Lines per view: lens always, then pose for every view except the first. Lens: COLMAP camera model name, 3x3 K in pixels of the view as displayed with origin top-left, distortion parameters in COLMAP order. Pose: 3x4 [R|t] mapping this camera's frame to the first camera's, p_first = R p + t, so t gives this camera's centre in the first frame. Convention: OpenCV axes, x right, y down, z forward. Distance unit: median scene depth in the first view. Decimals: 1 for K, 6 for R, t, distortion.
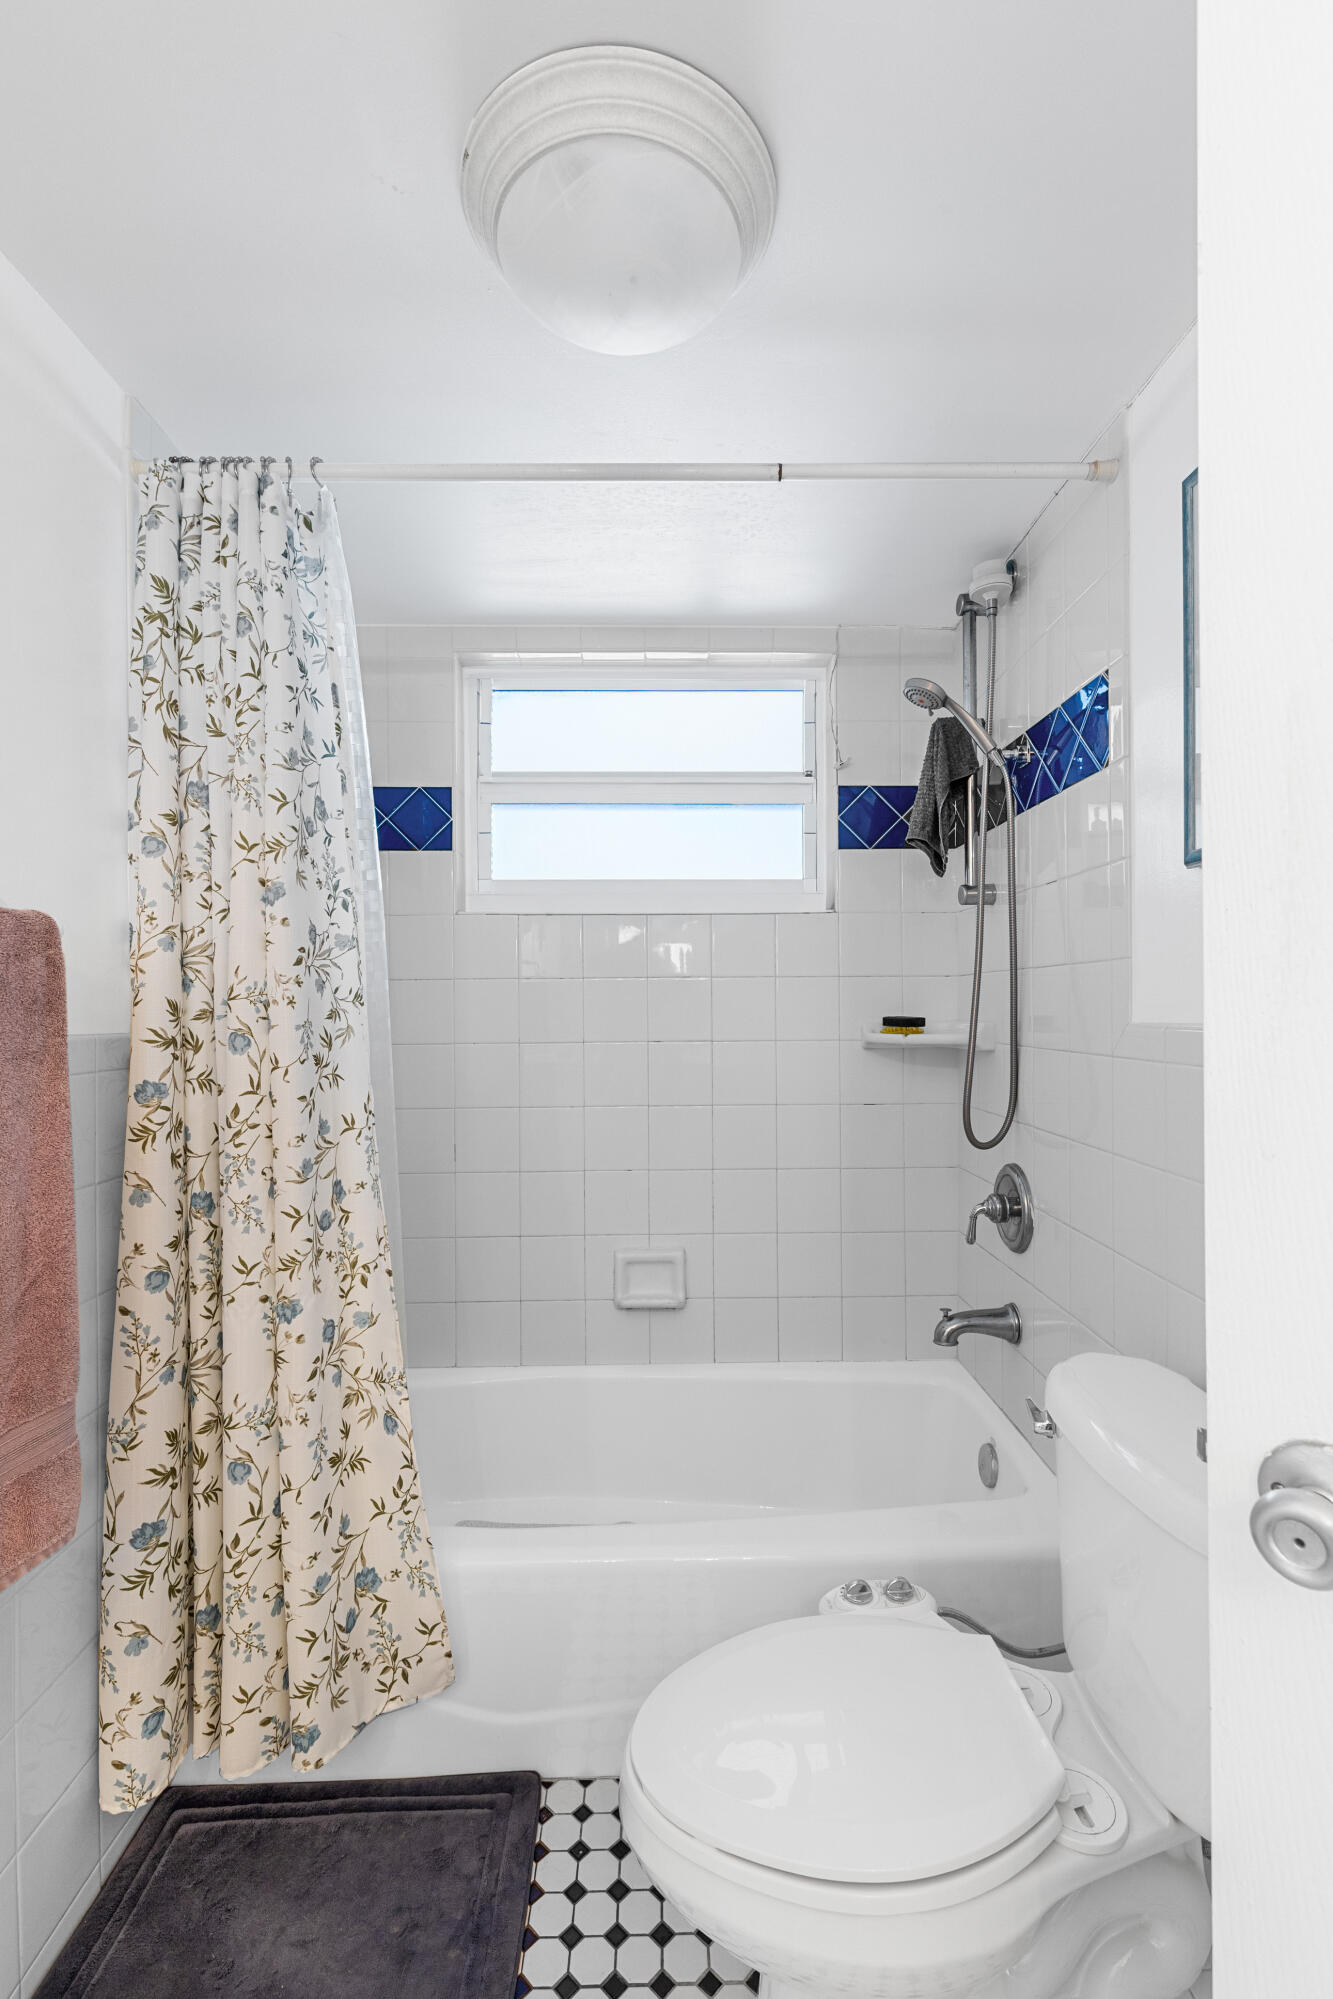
lens RADIAL K [[897.5, 0, 659.4], [0, 897.5, 996.2], [0, 0, 1]] dist [0.001230, -0.000136]
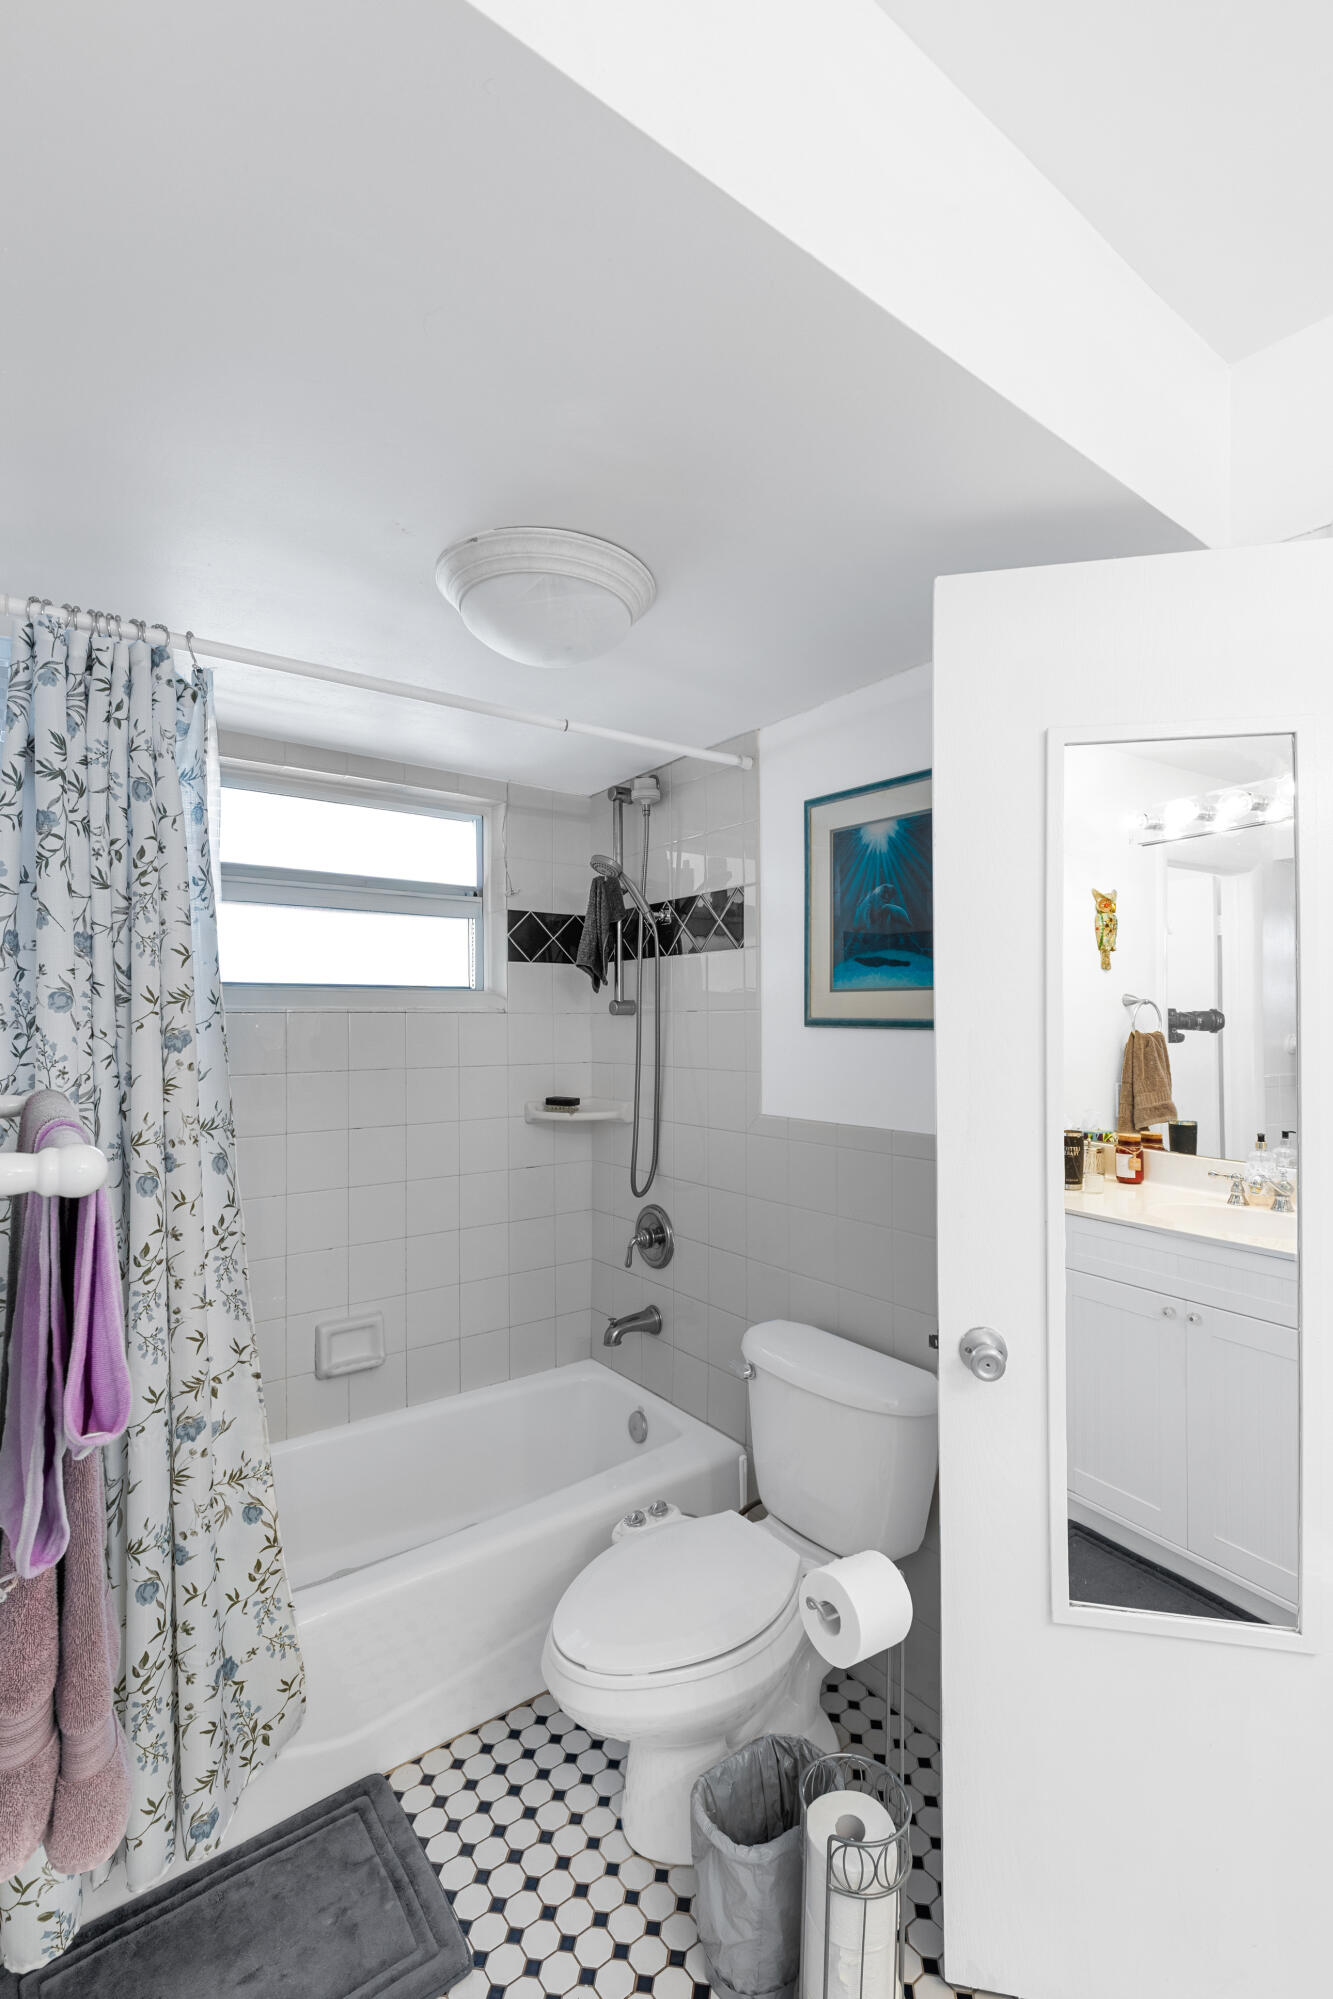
lens RADIAL K [[897.5, 0, 681.2], [0, 897.5, 1007.2], [0, 0, 1]] dist [0.001230, -0.000136]
pose [[0.809812, 0.012698, 0.586552, -0.530255], [-0.003121, 0.999845, -0.017337, -0.130131], [-0.586681, 0.012209, 0.809726, -0.213654]]
